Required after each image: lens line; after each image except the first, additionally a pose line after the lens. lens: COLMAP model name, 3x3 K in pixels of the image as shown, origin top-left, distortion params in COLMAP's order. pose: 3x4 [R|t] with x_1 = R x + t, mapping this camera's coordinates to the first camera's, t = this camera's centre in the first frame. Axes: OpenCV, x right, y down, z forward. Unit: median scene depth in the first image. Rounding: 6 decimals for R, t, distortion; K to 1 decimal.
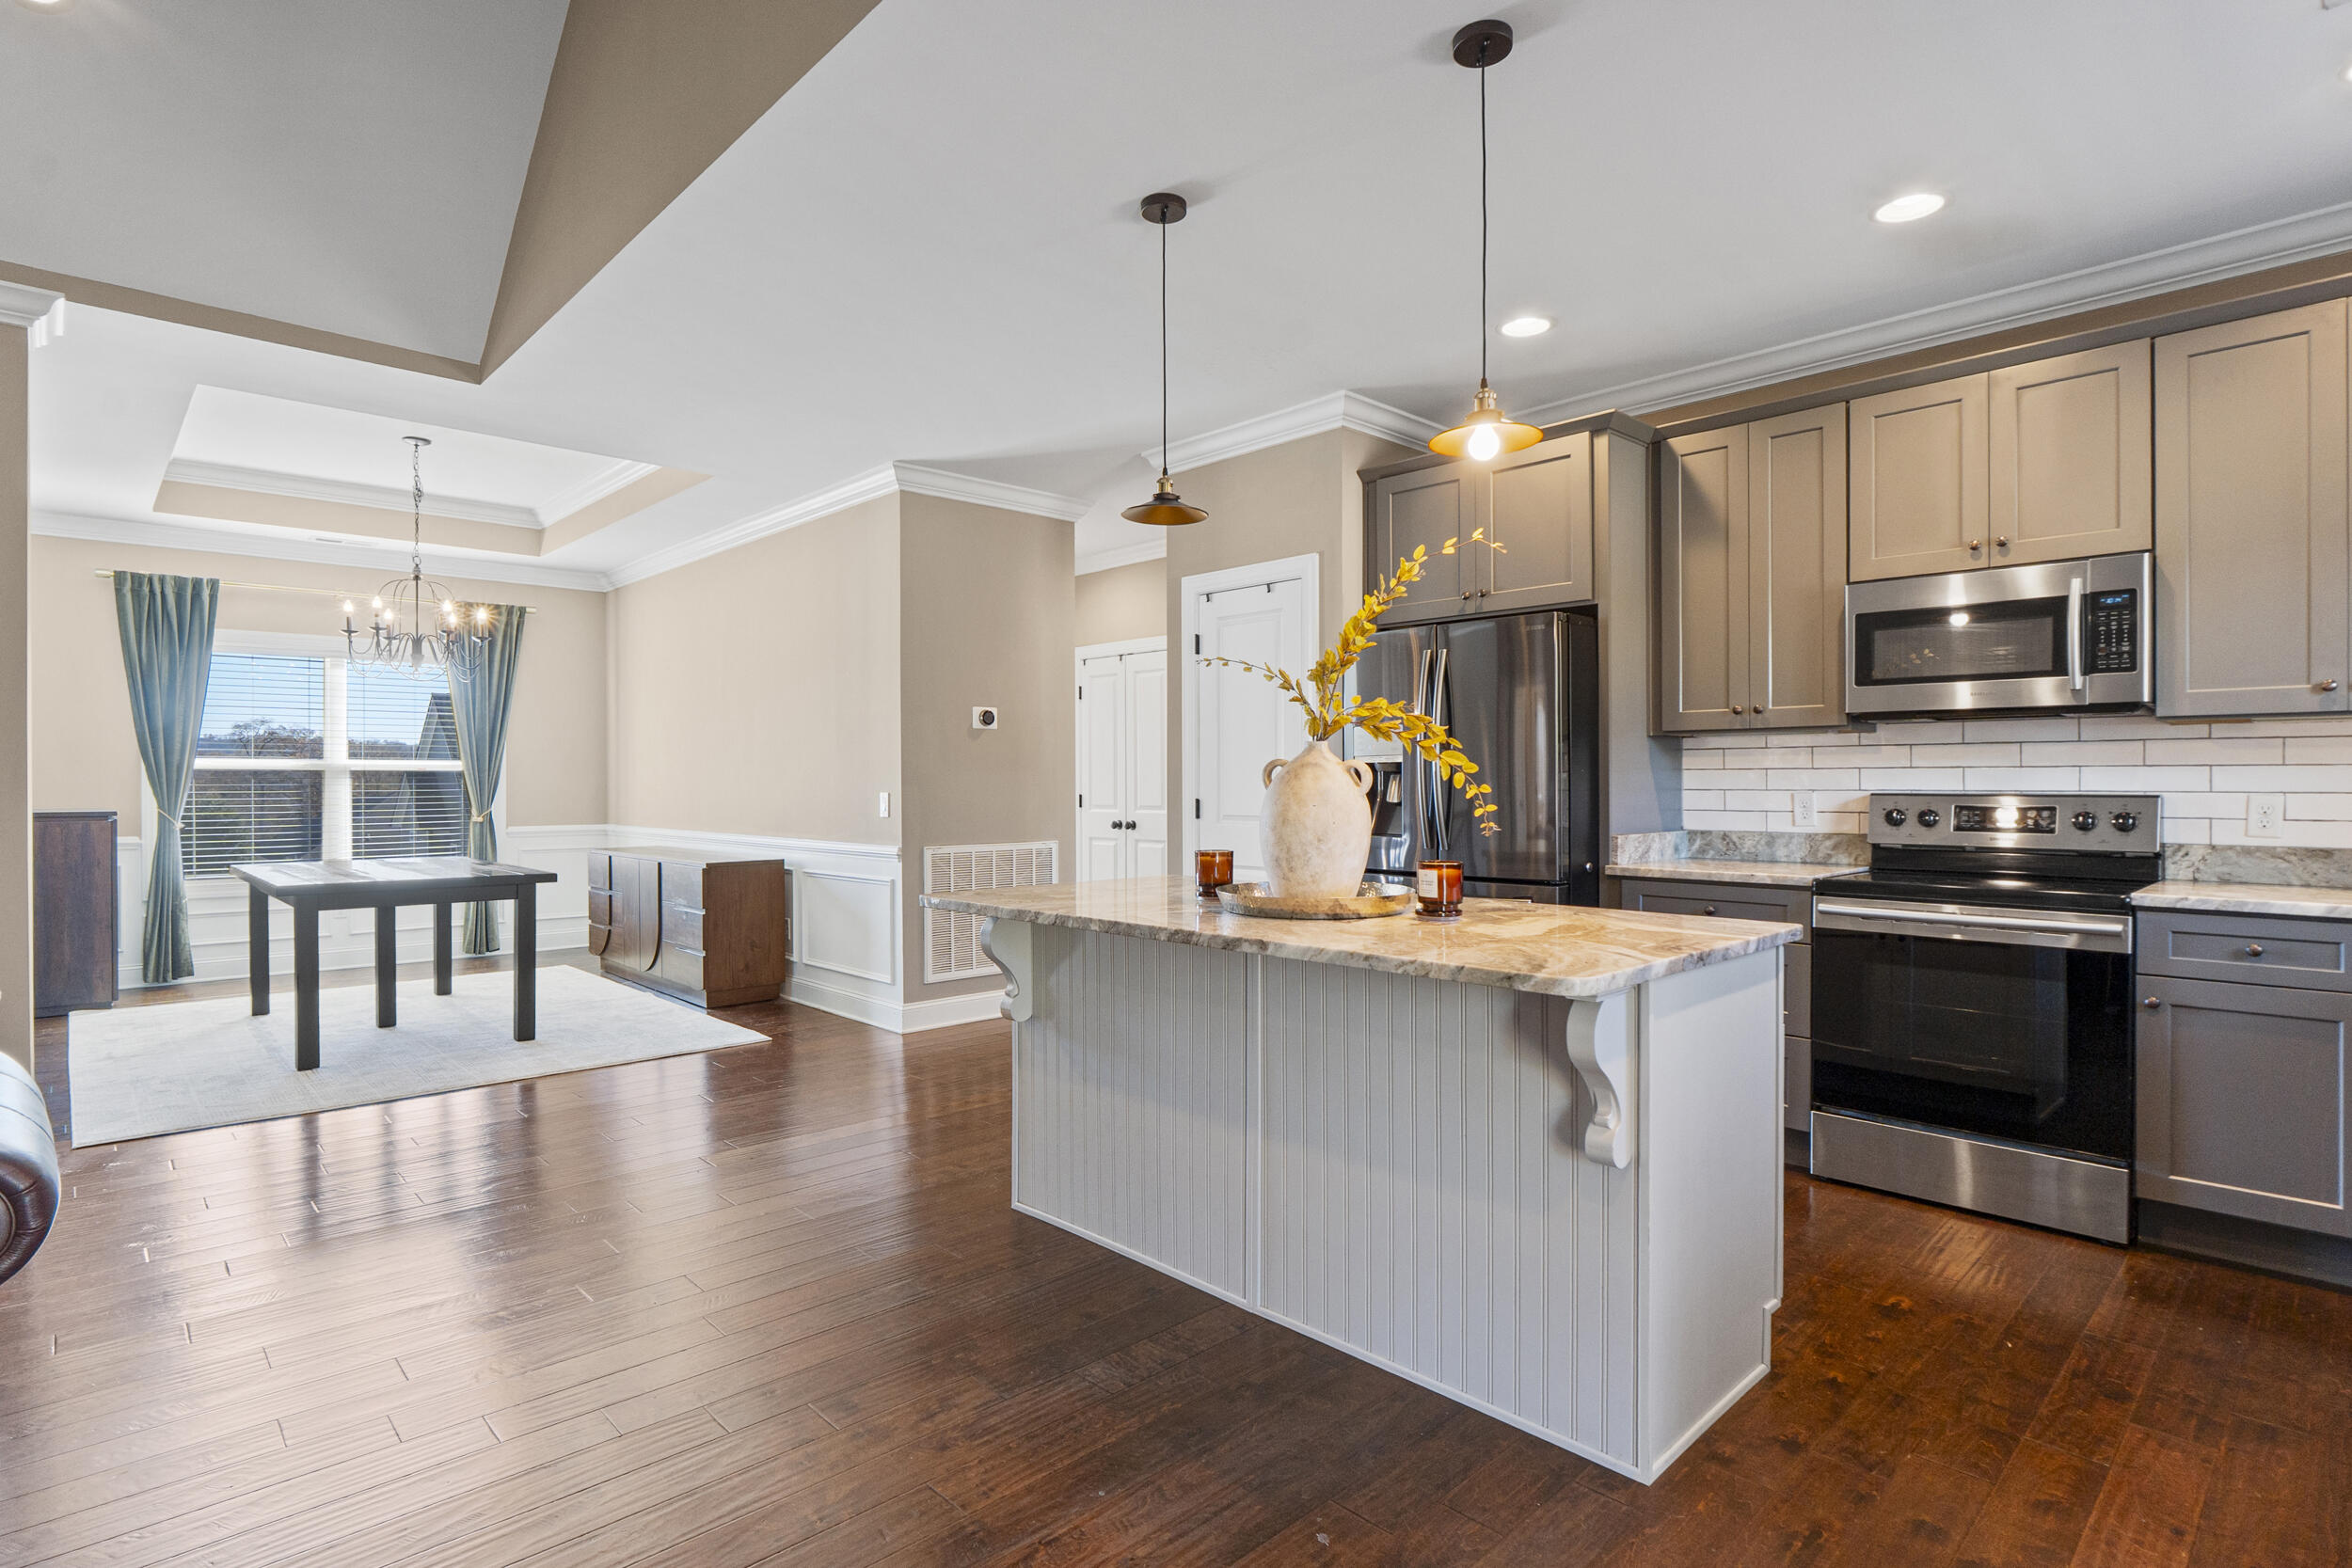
lens RADIAL K [[1163.4, 0, 1175.0], [0, 1163.4, 788.8], [0, 0, 1]] dist [-0.013621, 0.001157]
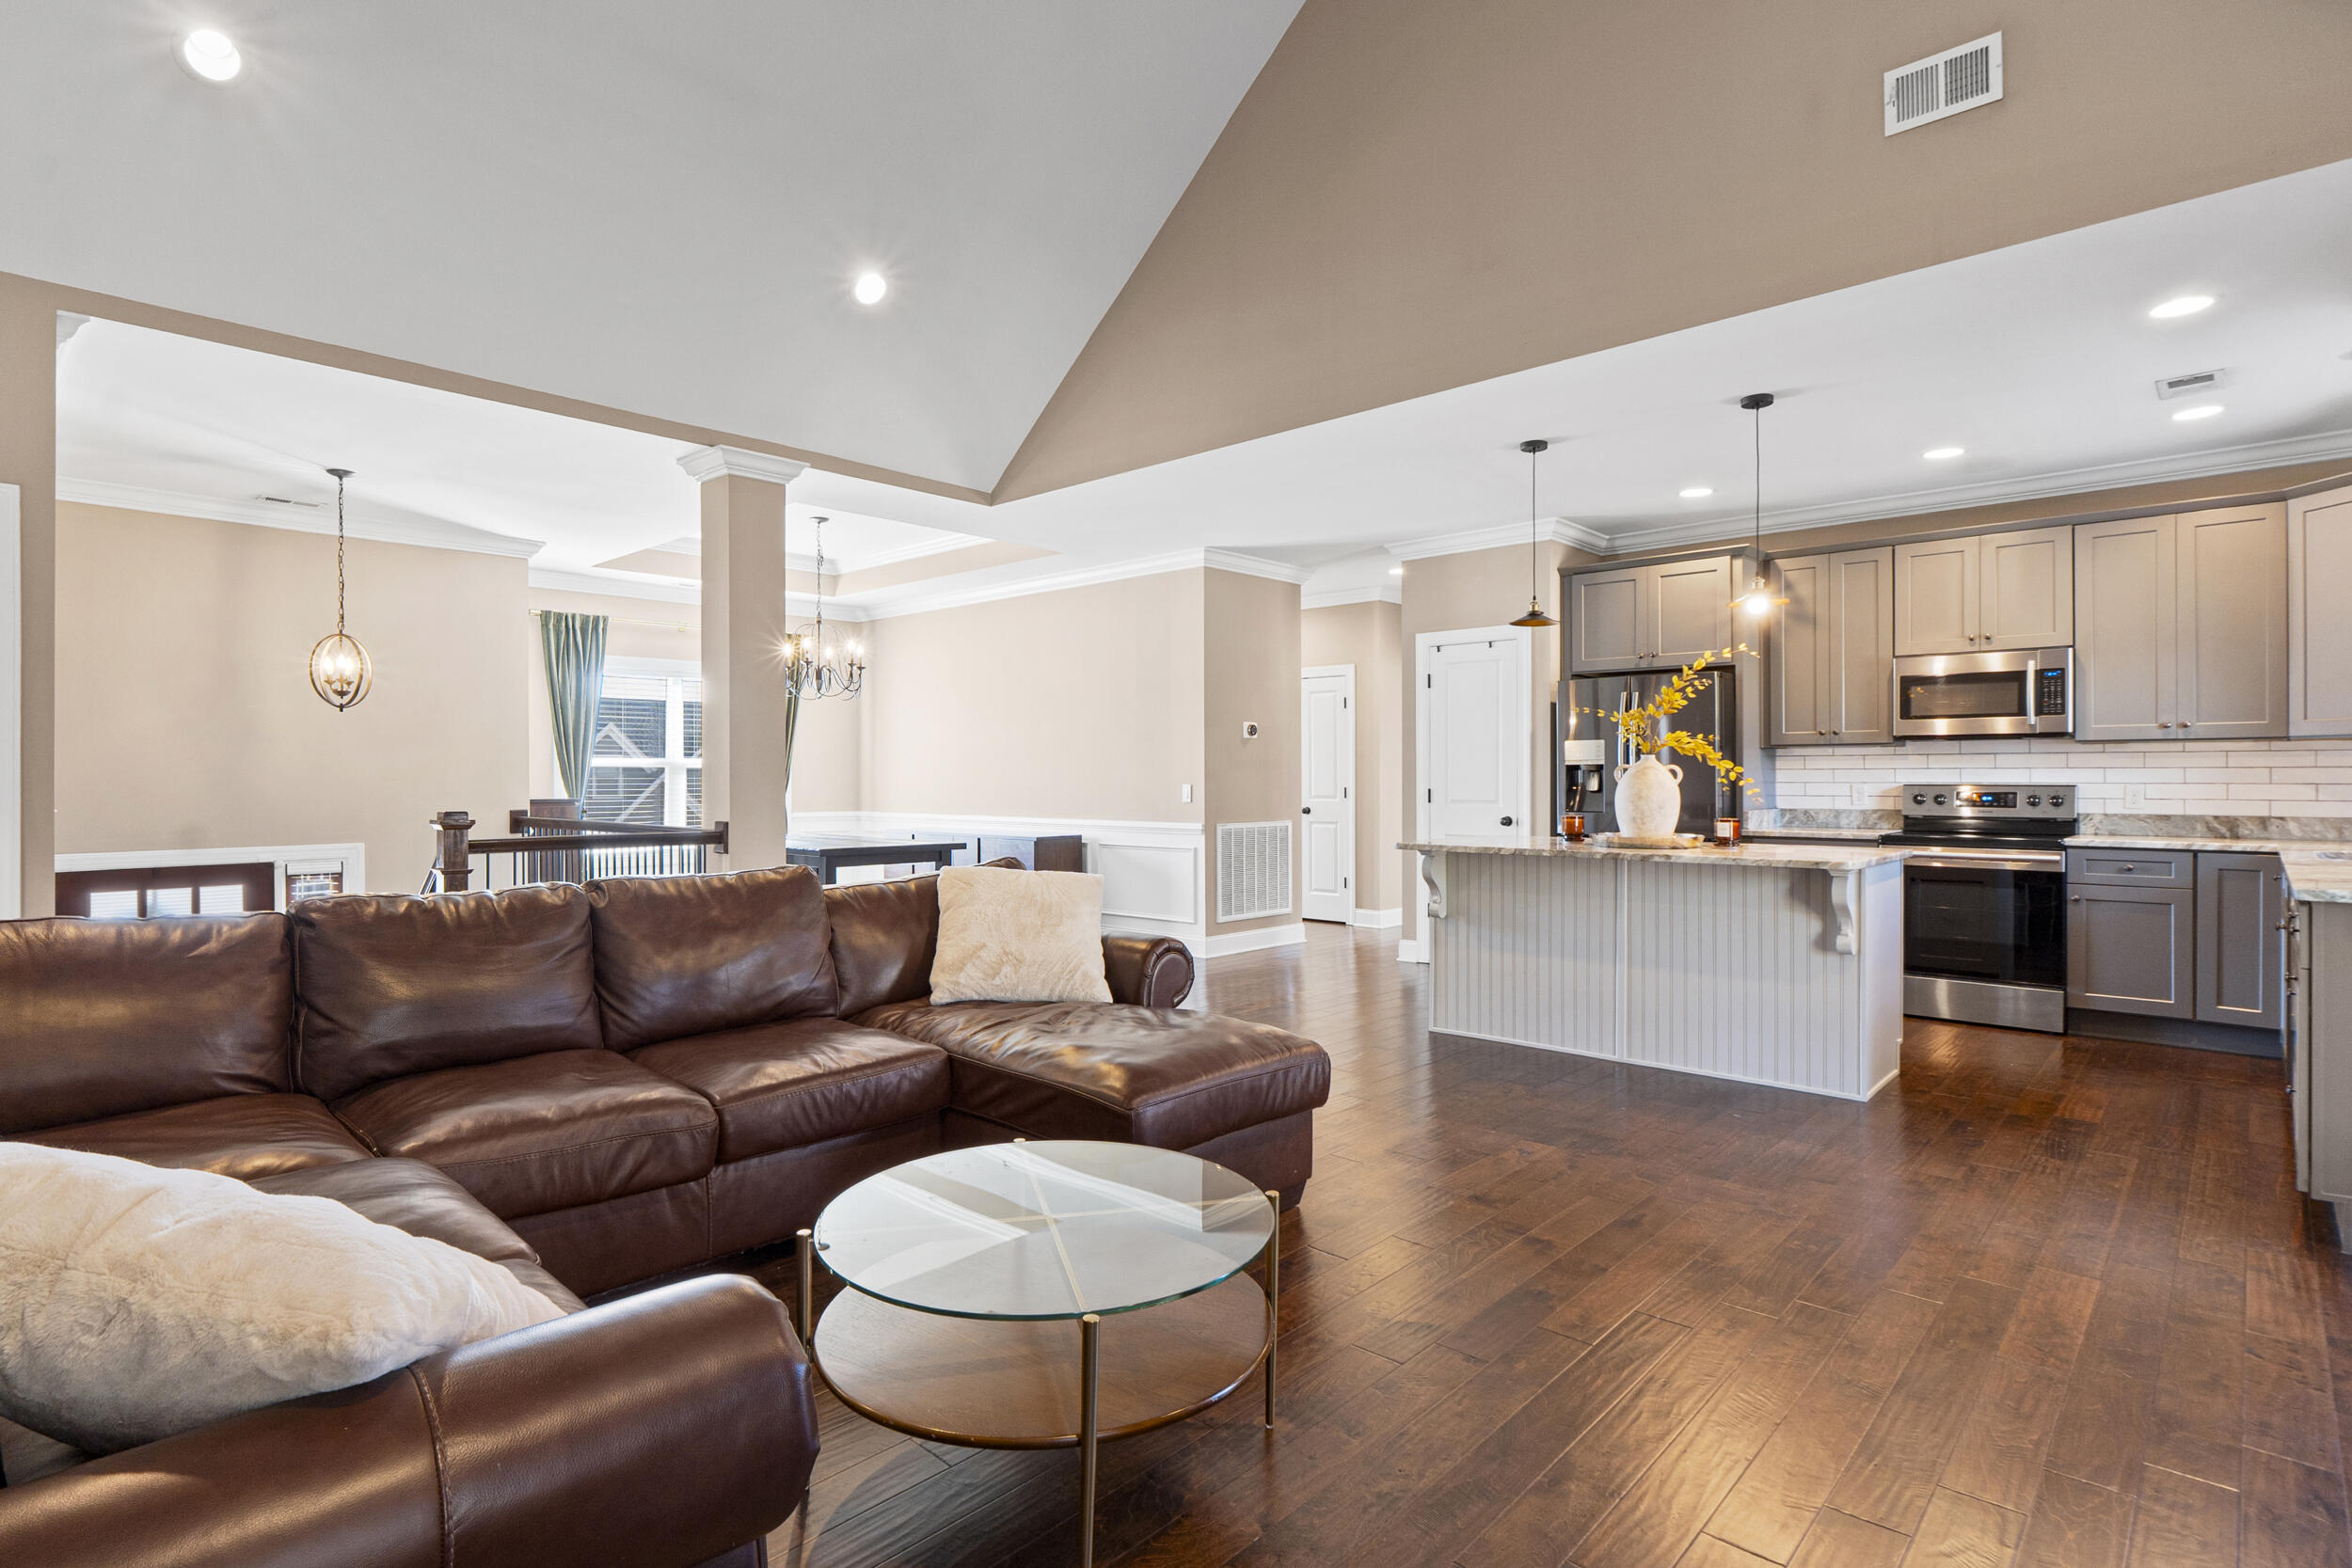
lens RADIAL K [[1163.4, 0, 1174.6], [0, 1163.4, 778.8], [0, 0, 1]] dist [-0.013621, 0.001157]
pose [[0.998000, 0.000927, 0.063210, -0.527377], [-0.000632, 0.999989, -0.004683, 0.004482], [-0.063214, 0.004634, 0.997989, -0.560094]]
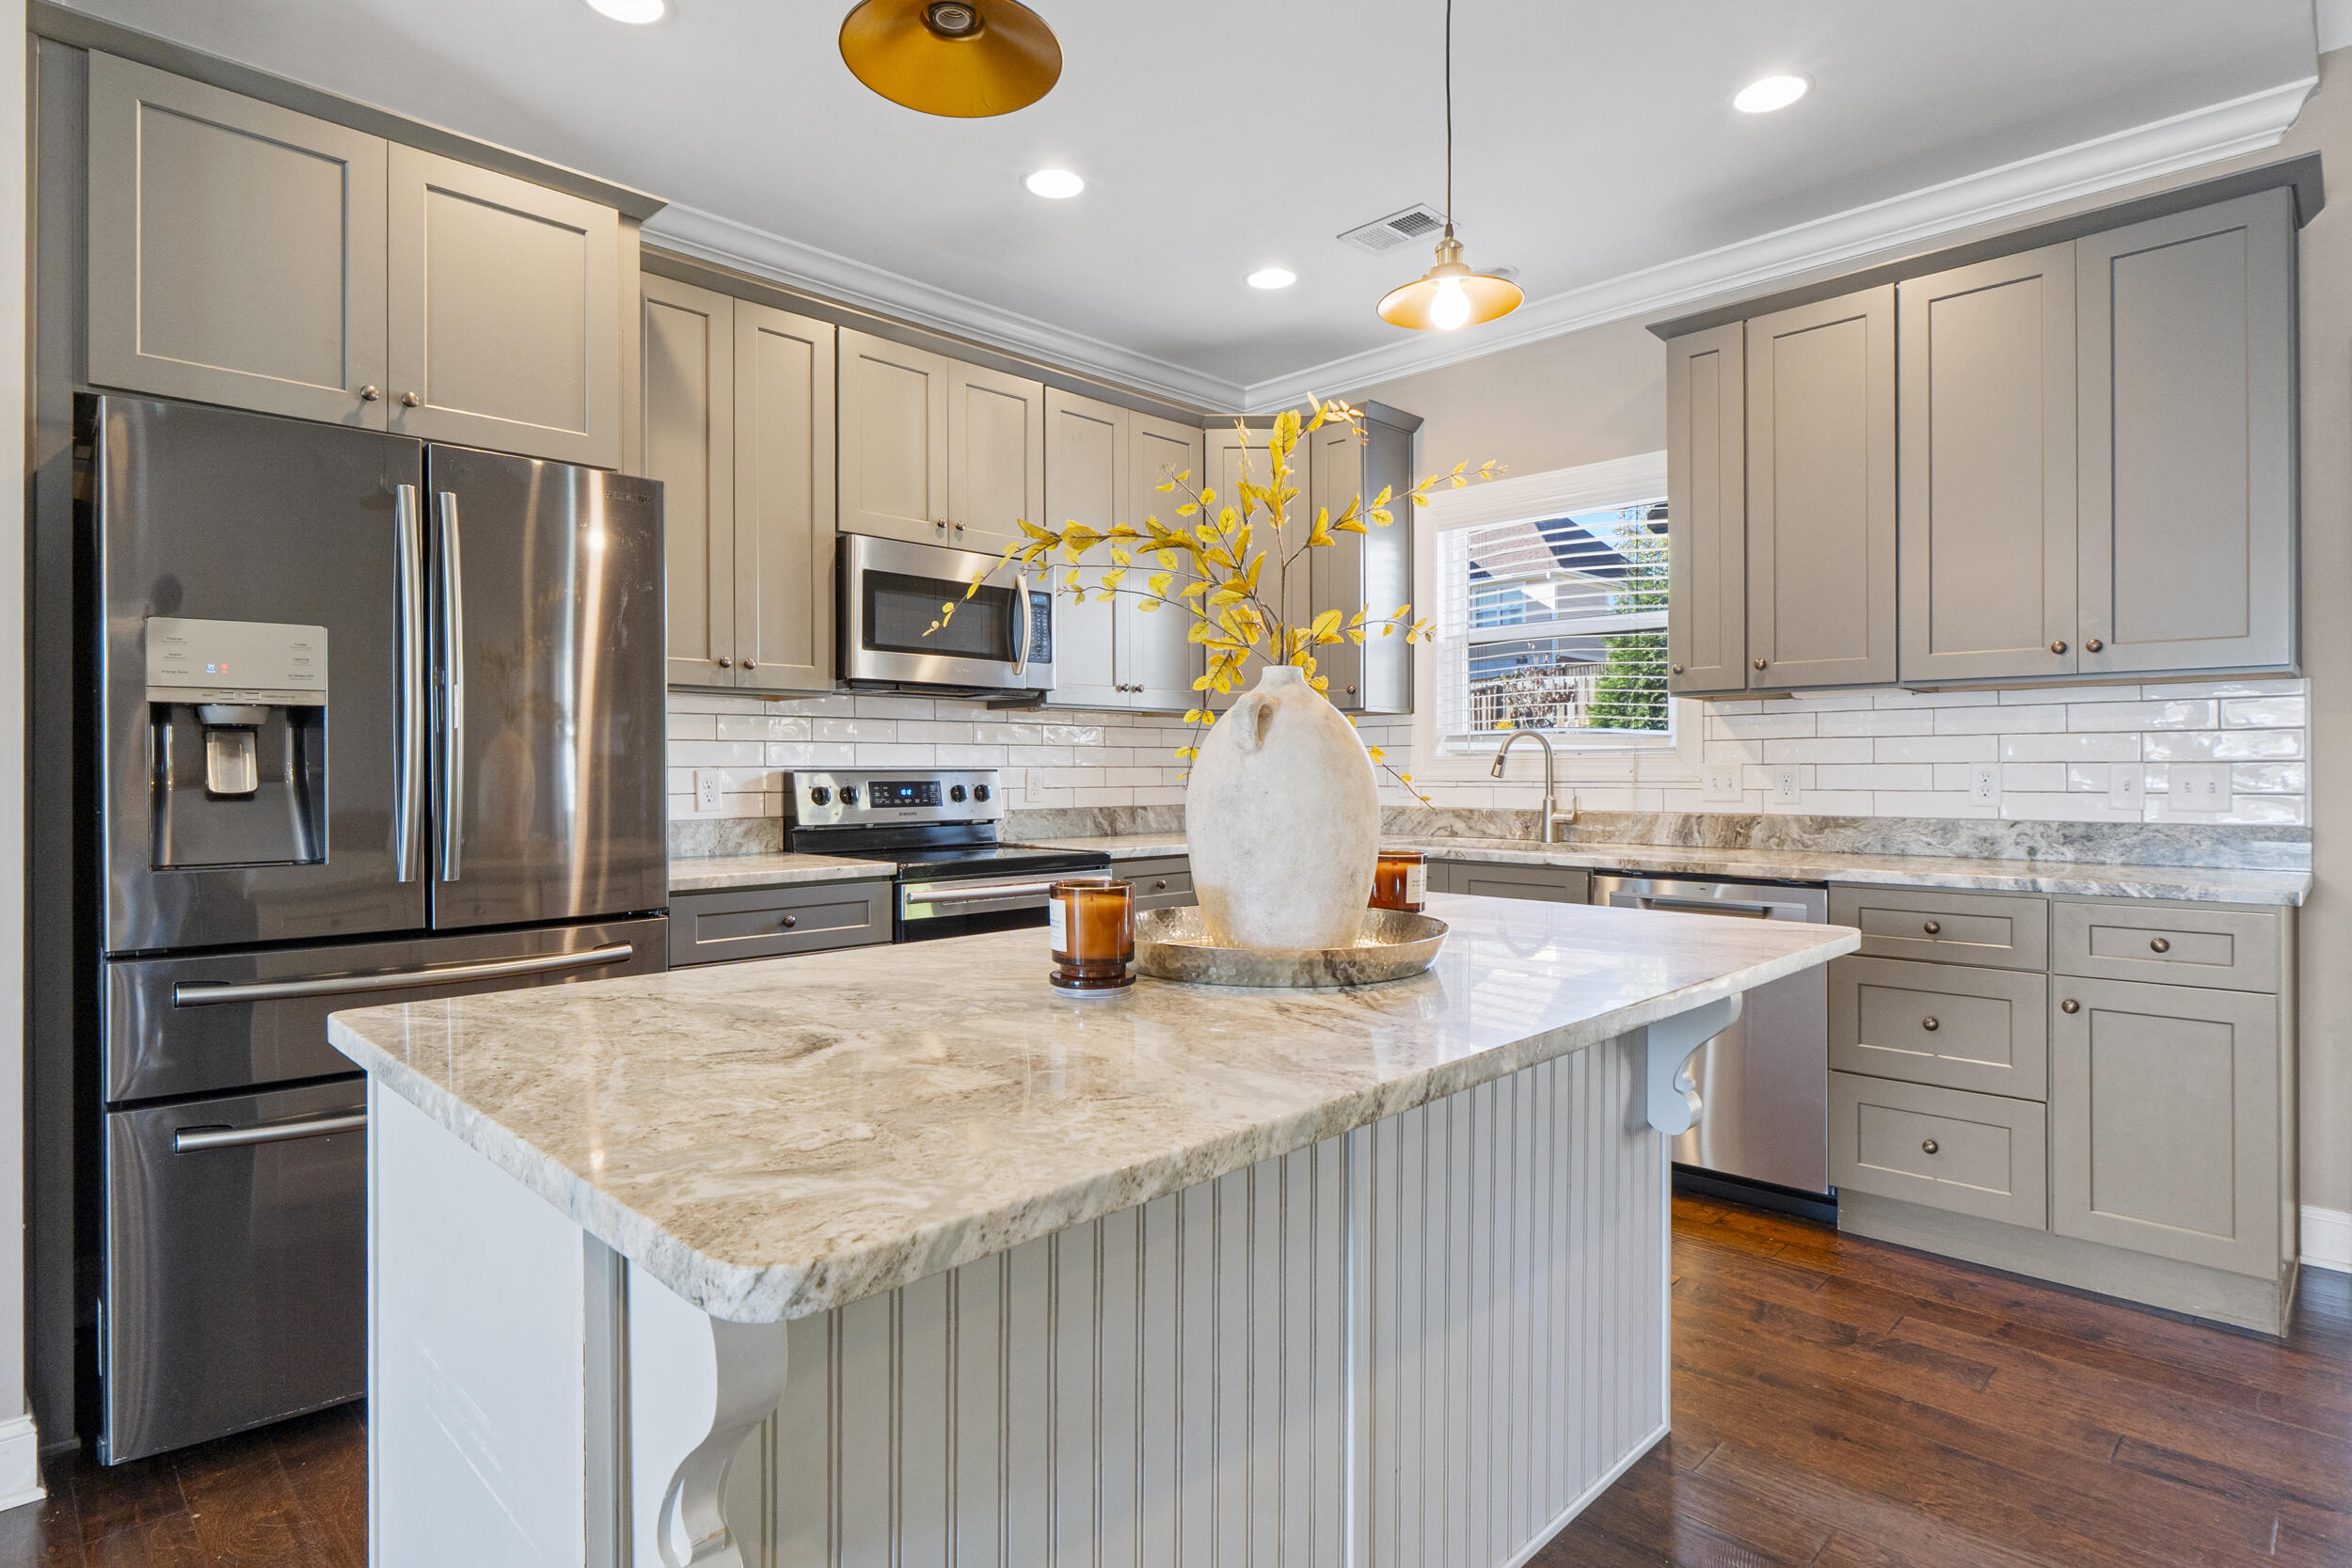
lens RADIAL K [[1224.8, 0, 1169.7], [0, 1224.8, 771.7], [0, 0, 1]] dist [-0.005995, -0.001856]
pose [[-0.019525, -0.001406, 0.999808, -0.345703], [0.008059, 0.999966, 0.001564, 0.006418], [-0.999777, 0.008088, -0.019513, 0.742751]]
